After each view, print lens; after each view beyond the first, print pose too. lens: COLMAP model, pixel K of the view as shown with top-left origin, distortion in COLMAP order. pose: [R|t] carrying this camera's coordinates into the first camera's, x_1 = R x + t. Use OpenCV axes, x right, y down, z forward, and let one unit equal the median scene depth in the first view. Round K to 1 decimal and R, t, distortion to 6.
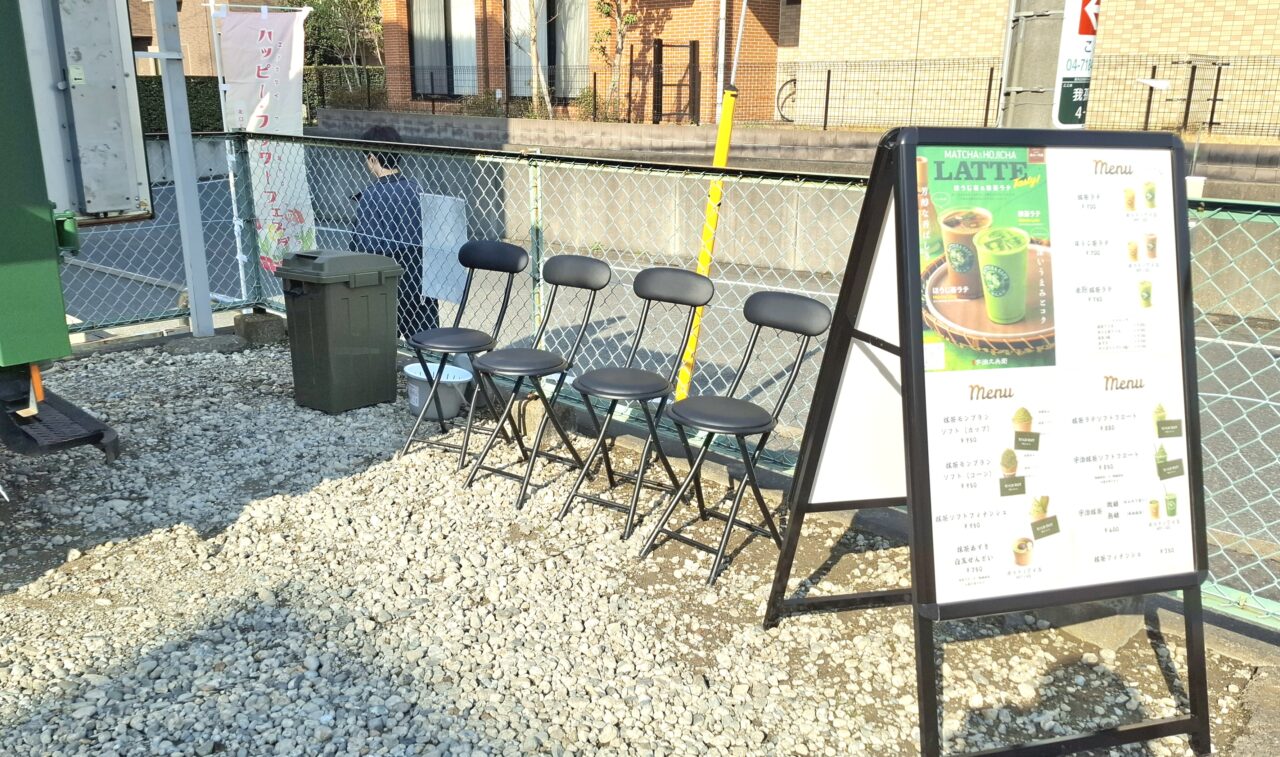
lens RADIAL K [[1016.3, 0, 640.0], [0, 1016.3, 378.5], [0, 0, 1]] dist [0.063213, -0.000489]
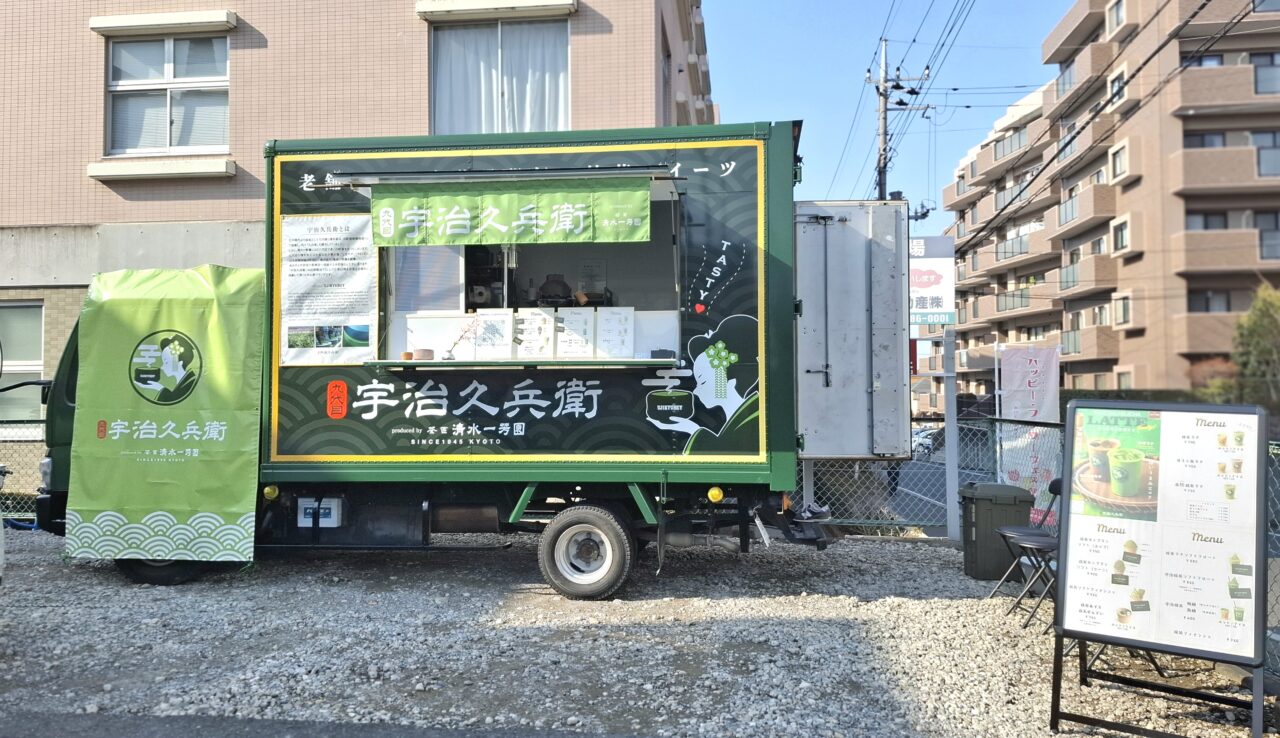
lens RADIAL K [[845.8, 0, 640.0], [0, 845.8, 369.0], [0, 0, 1]] dist [0.005493, 0.000143]
pose [[0.619577, -0.029519, -0.784381, 1.062140], [-0.207044, 0.957757, -0.199587, 0.229788], [0.757138, 0.286060, 0.587292, -0.734174]]
